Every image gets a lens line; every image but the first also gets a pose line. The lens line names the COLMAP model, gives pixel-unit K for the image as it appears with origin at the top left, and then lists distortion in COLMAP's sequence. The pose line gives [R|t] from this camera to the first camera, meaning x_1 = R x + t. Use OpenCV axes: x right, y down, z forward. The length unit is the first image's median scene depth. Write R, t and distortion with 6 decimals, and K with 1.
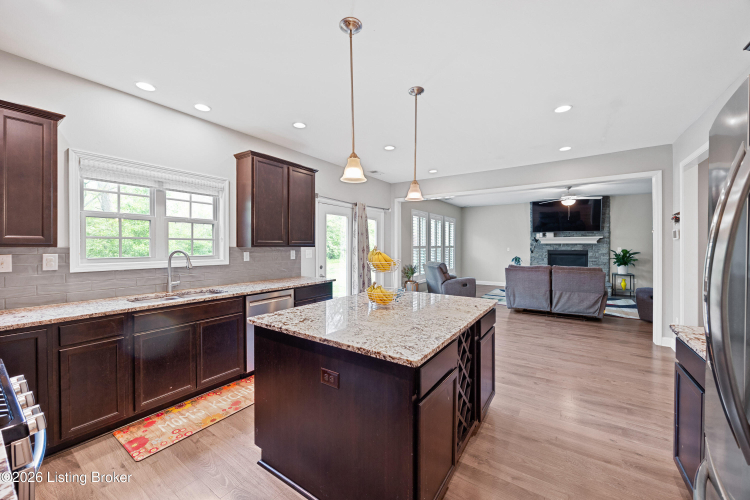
lens RADIAL K [[292.8, 0, 373.6], [0, 292.8, 246.7], [0, 0, 1]] dist [-0.000060, 0.000006]
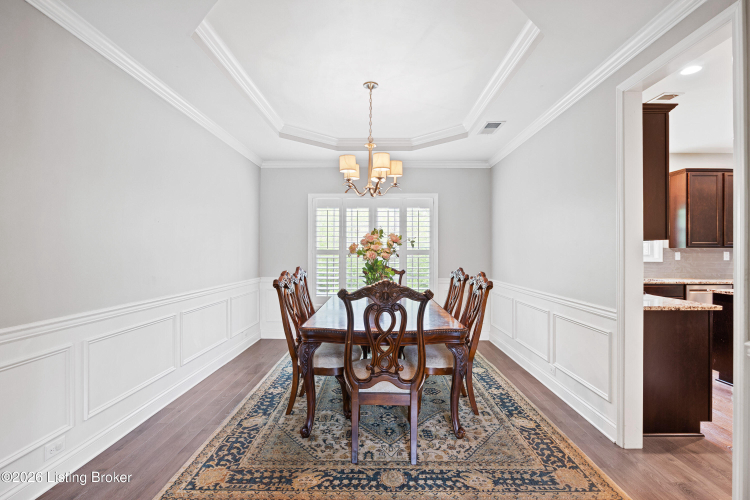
lens RADIAL K [[379.1, 0, 377.2], [0, 379.1, 246.8], [0, 0, 1]] dist [-0.024026, -0.000555]
pose [[0.544846, -0.007731, -0.838500, 0.148904], [-0.002101, 0.999942, -0.010585, 0.014293], [0.838533, 0.007528, 0.544798, -0.769424]]
